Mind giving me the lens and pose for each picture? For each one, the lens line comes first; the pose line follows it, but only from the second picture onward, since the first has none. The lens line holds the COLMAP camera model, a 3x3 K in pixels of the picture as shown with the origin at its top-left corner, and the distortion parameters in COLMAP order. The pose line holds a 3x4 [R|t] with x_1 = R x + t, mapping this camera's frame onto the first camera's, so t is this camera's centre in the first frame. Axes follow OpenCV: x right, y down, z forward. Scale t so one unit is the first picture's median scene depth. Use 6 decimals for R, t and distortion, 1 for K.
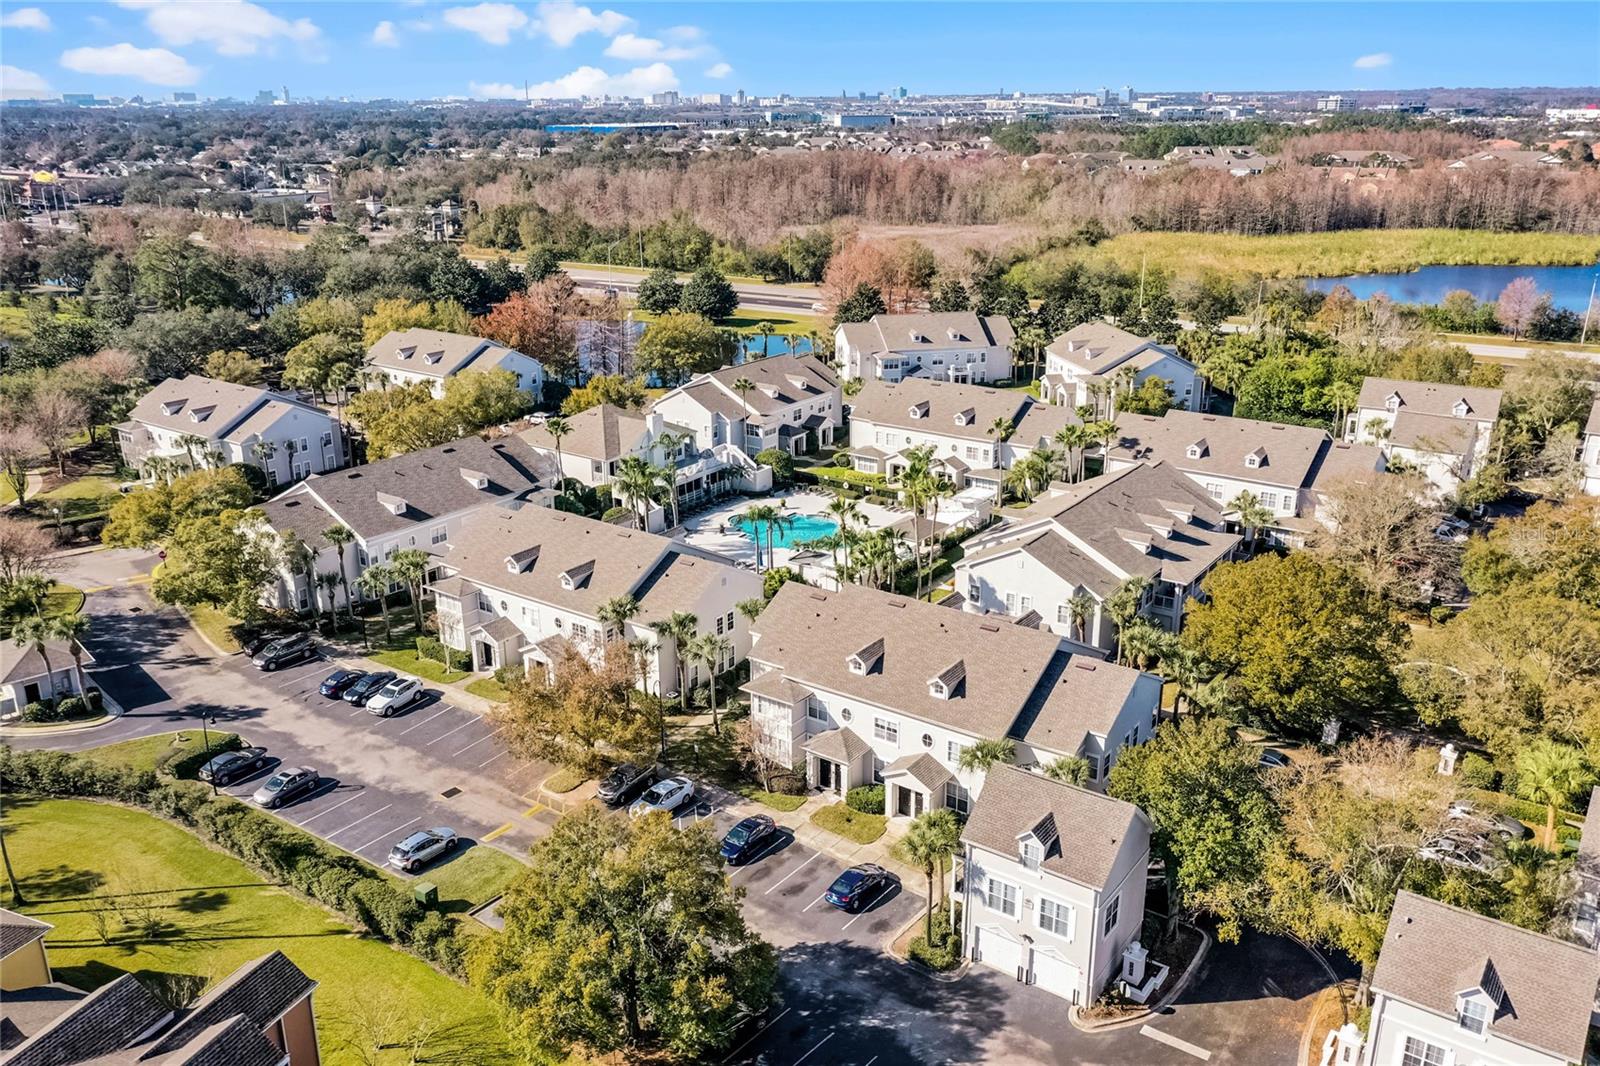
lens RADIAL K [[1261.4, 0, 801.2], [0, 1261.4, 531.2], [0, 0, 1]] dist [0.010747, -0.011547]
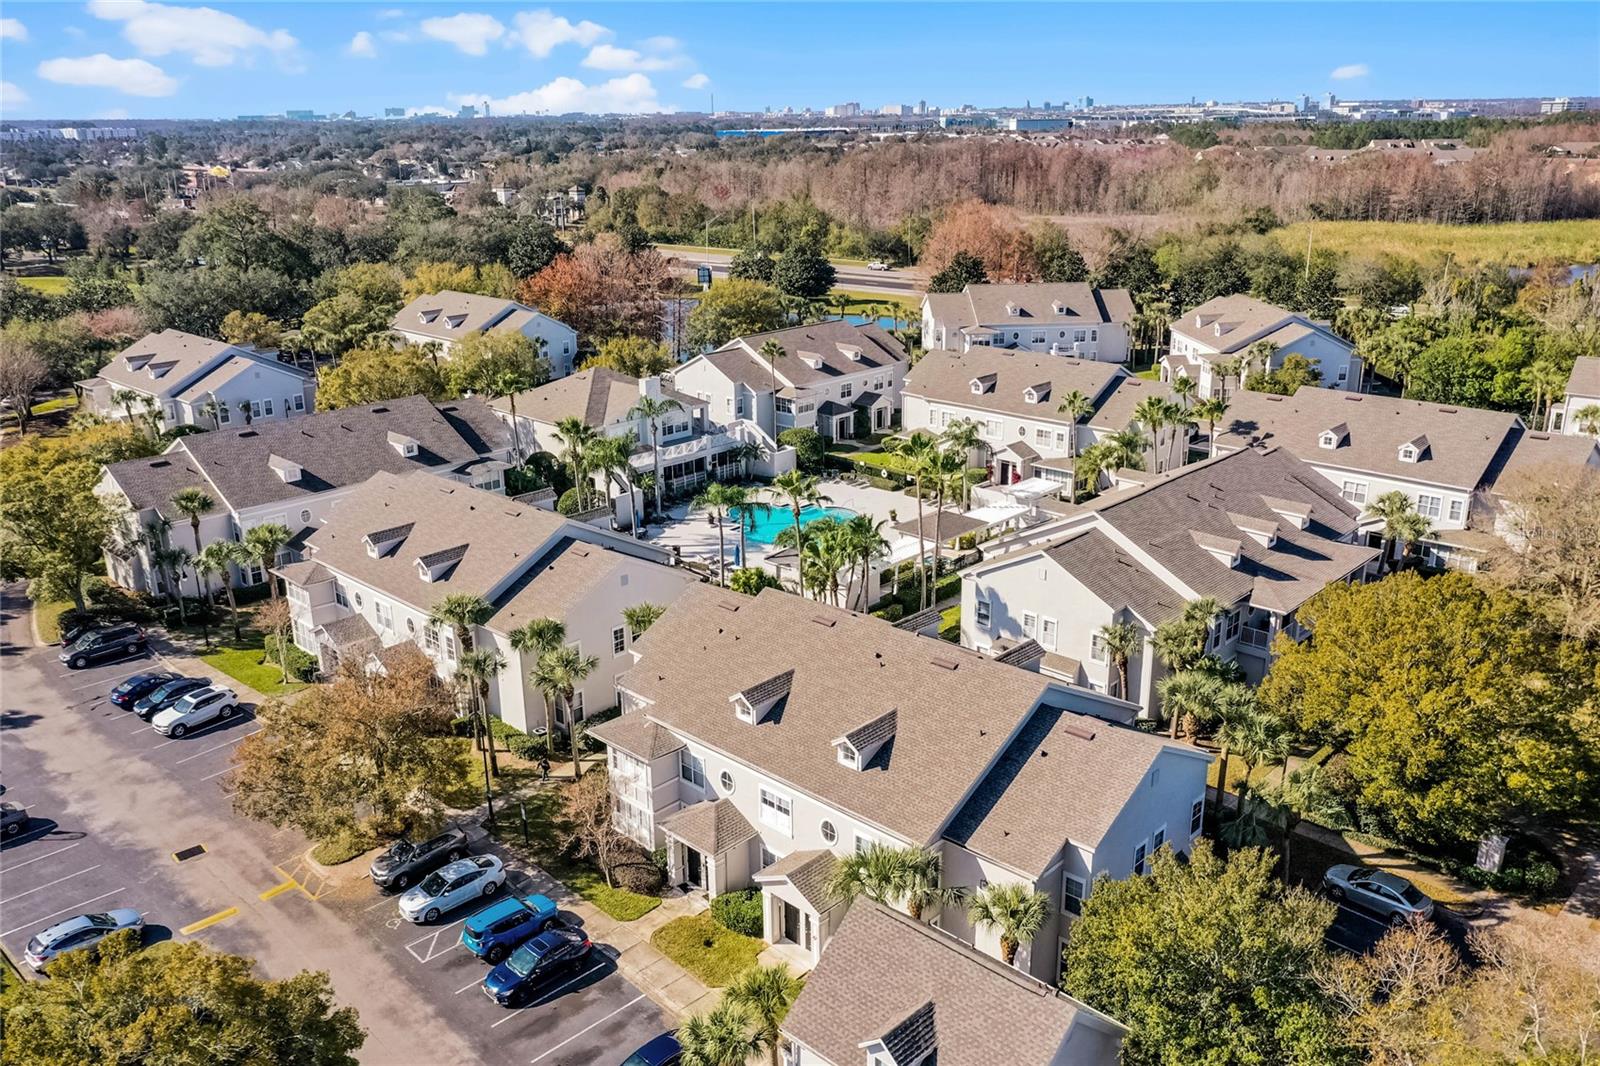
lens RADIAL K [[1261.4, 0, 800.4], [0, 1261.4, 526.6], [0, 0, 1]] dist [0.010747, -0.011547]
pose [[0.990263, 0.037716, -0.134006, 0.101441], [-0.039469, 0.999166, -0.010446, 0.009287], [0.133500, 0.015633, 0.990926, 0.210519]]
